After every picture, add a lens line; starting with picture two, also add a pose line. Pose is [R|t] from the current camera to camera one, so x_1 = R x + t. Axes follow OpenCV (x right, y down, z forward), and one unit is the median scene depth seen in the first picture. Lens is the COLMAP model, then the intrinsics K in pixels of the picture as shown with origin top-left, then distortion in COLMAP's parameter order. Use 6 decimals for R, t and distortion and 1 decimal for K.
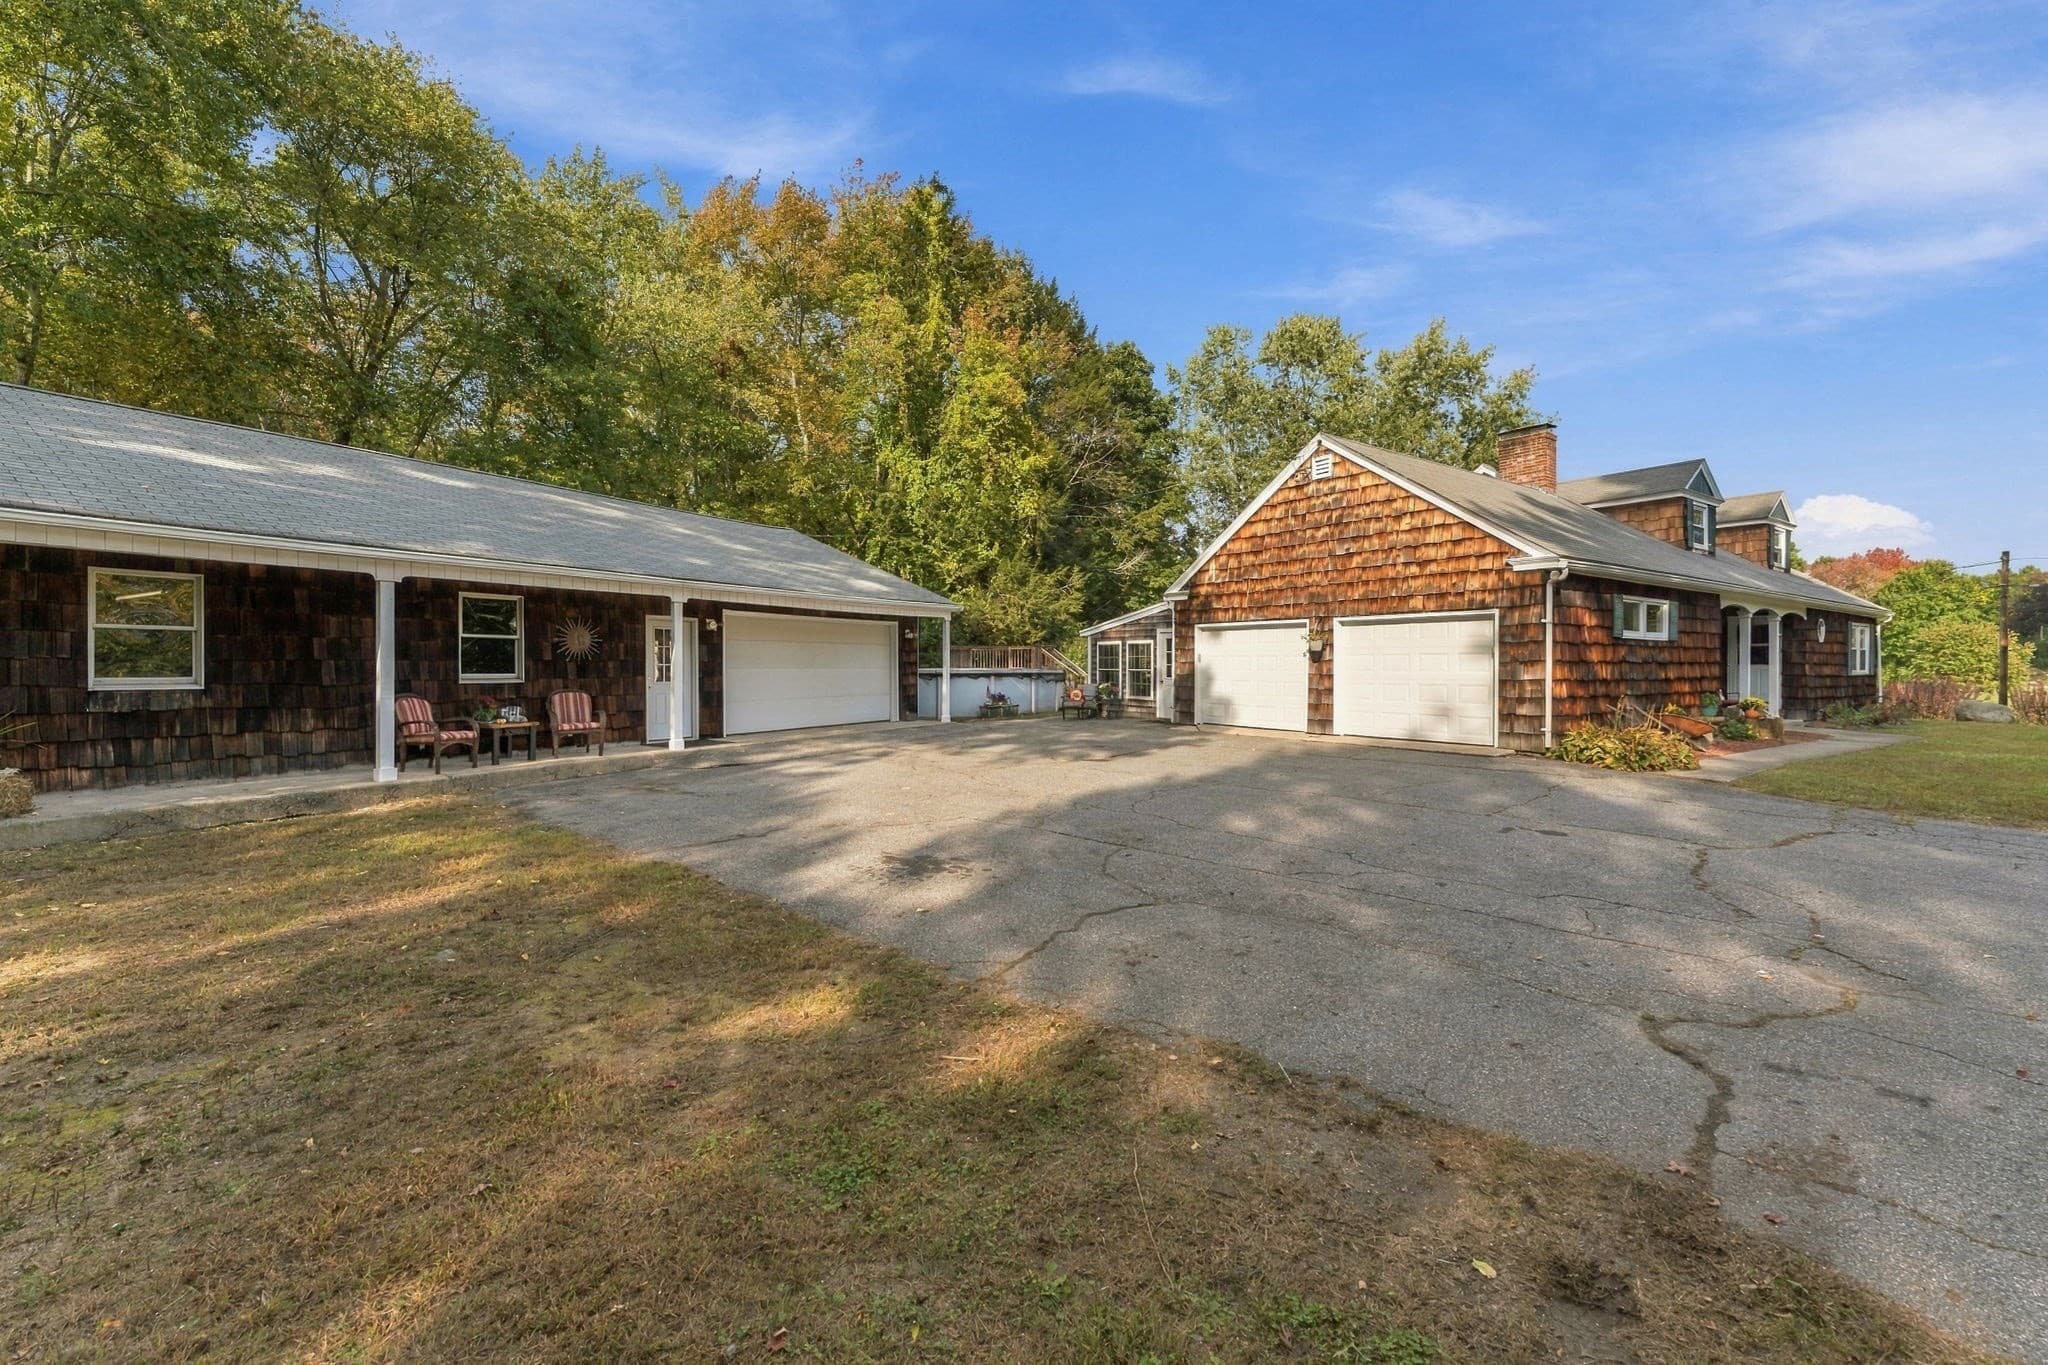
lens RADIAL K [[828.2, 0, 1021.7], [0, 828.2, 668.6], [0, 0, 1]] dist [-0.002033, -0.000466]
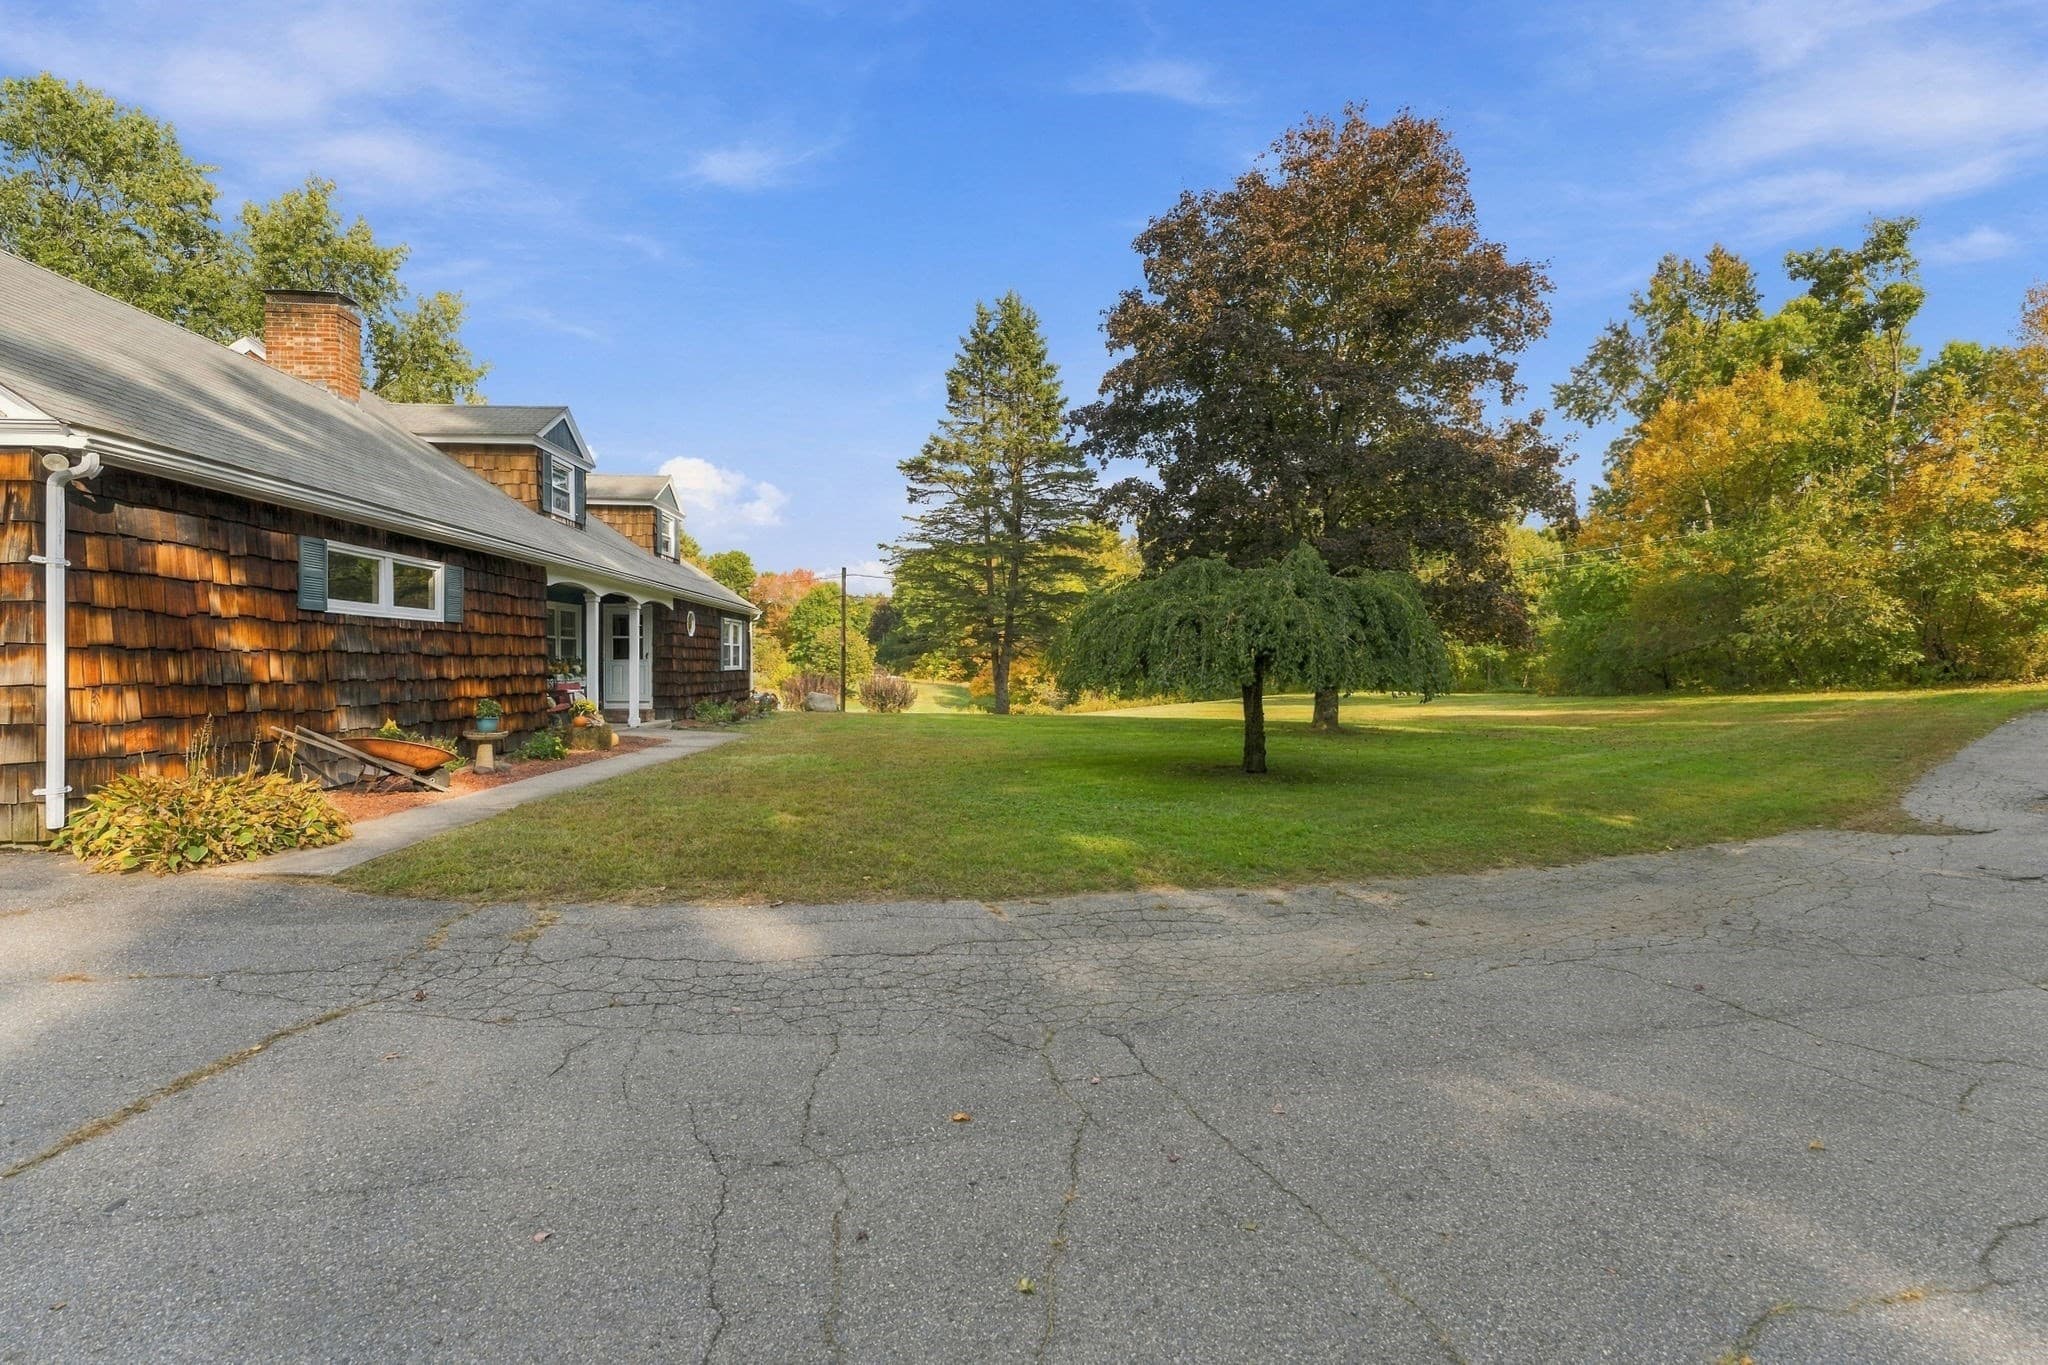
lens RADIAL K [[890.9, 0, 1019.6], [0, 890.9, 670.7], [0, 0, 1]] dist [-0.002120, -0.000509]
pose [[0.511494, -0.005010, 0.859272, 0.301752], [-0.000652, 0.999980, 0.006218, 0.000906], [-0.859287, -0.003741, 0.511481, 0.167986]]
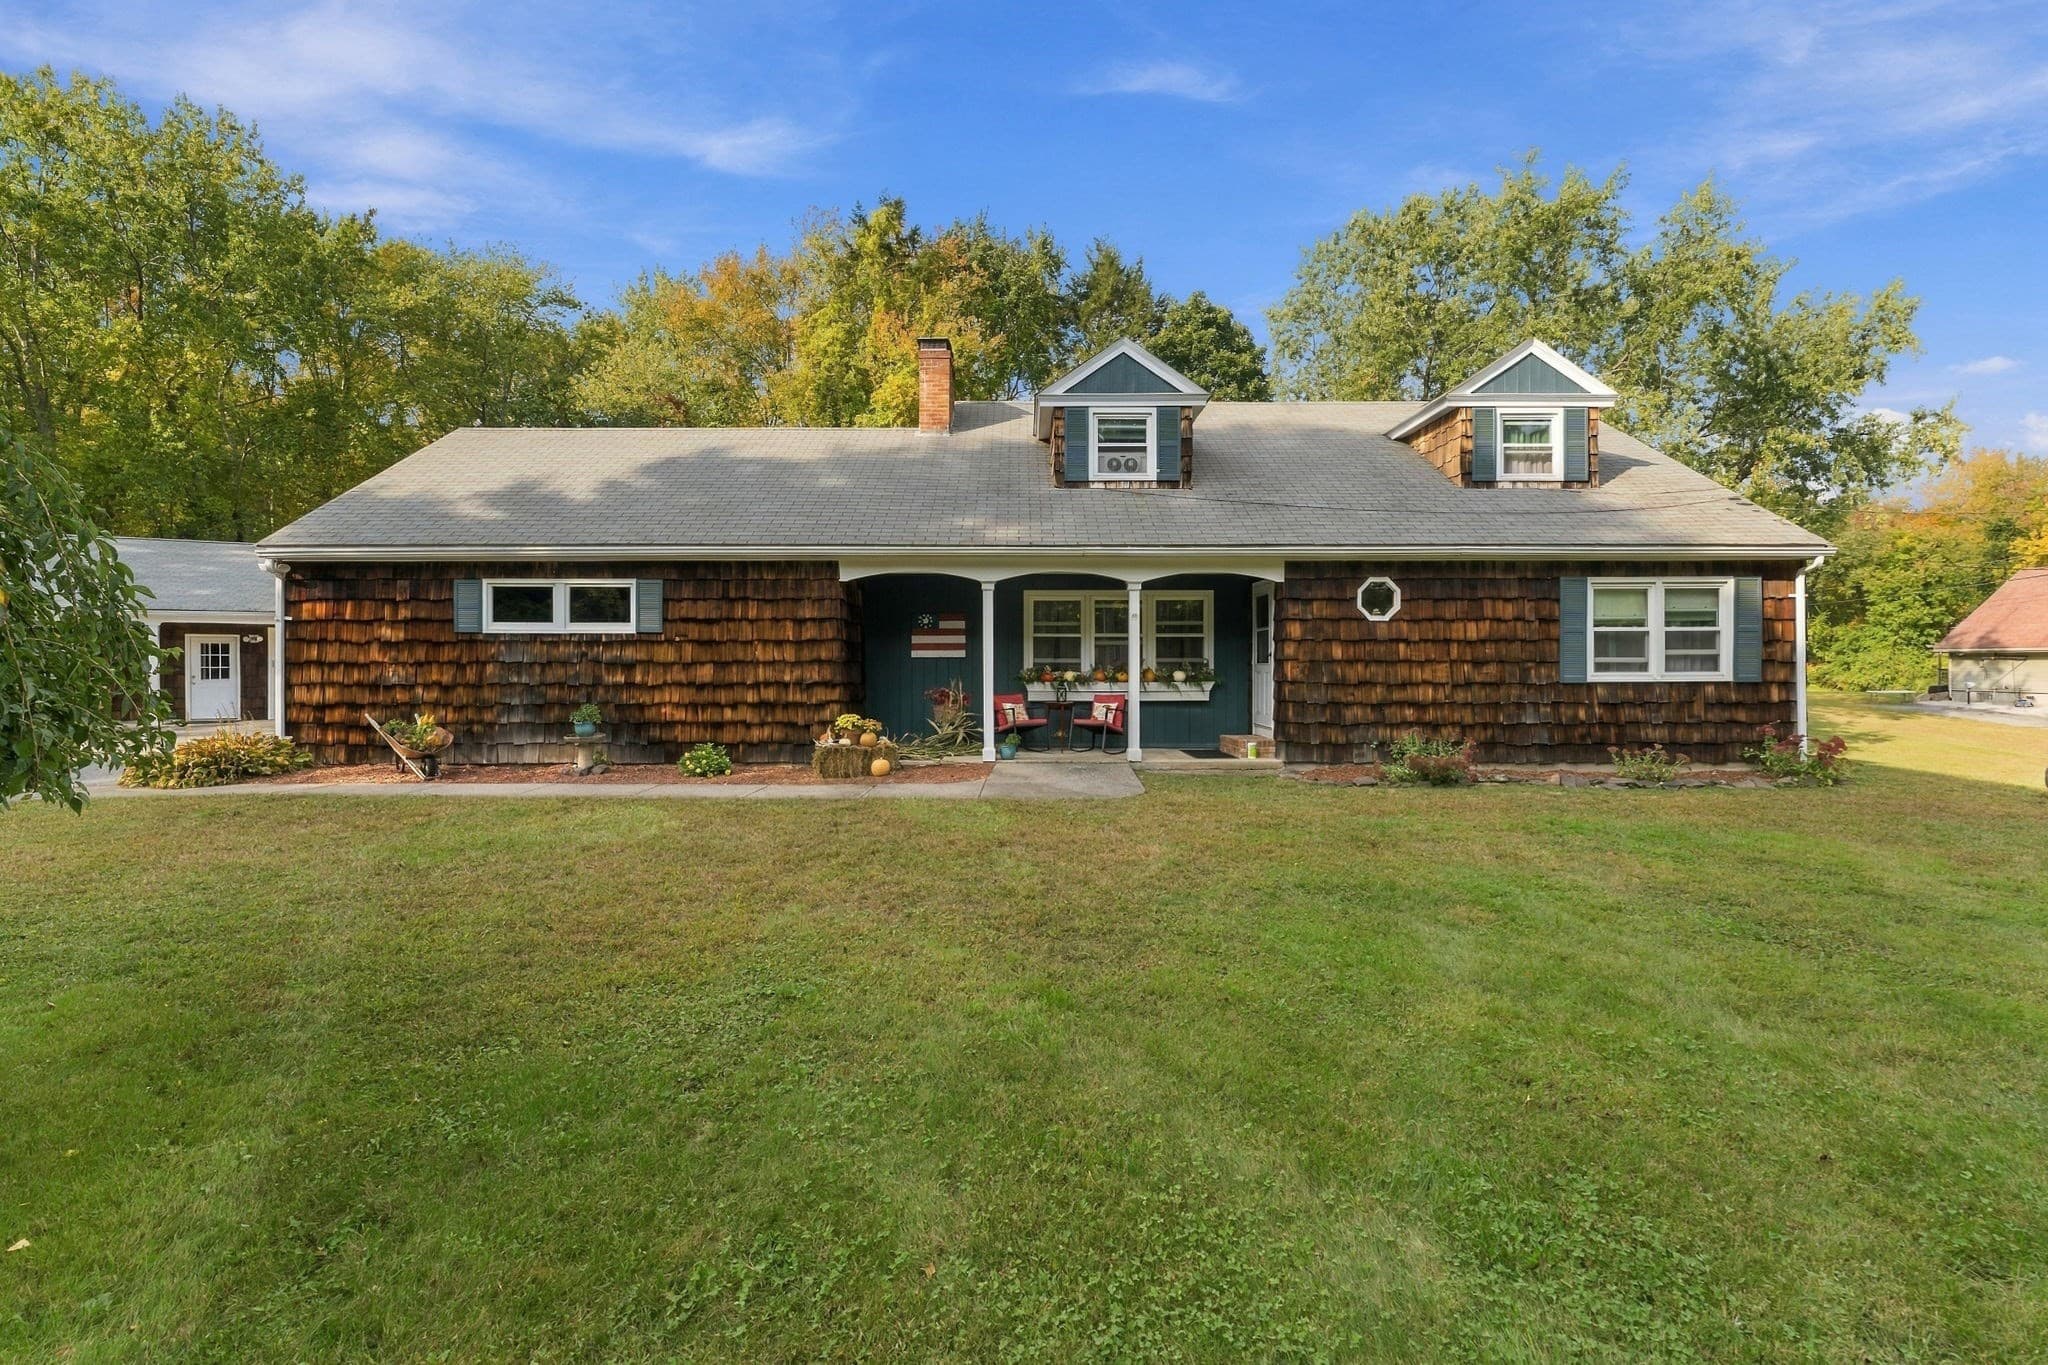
lens RADIAL K [[826.9, 0, 1024.1], [0, 826.9, 660.3], [0, 0, 1]] dist [-0.000606, -0.000090]
pose [[0.826535, -0.006594, -0.562847, 1.136710], [0.001533, 0.999954, -0.009464, -0.001249], [0.562884, 0.006959, 0.826507, 0.443303]]
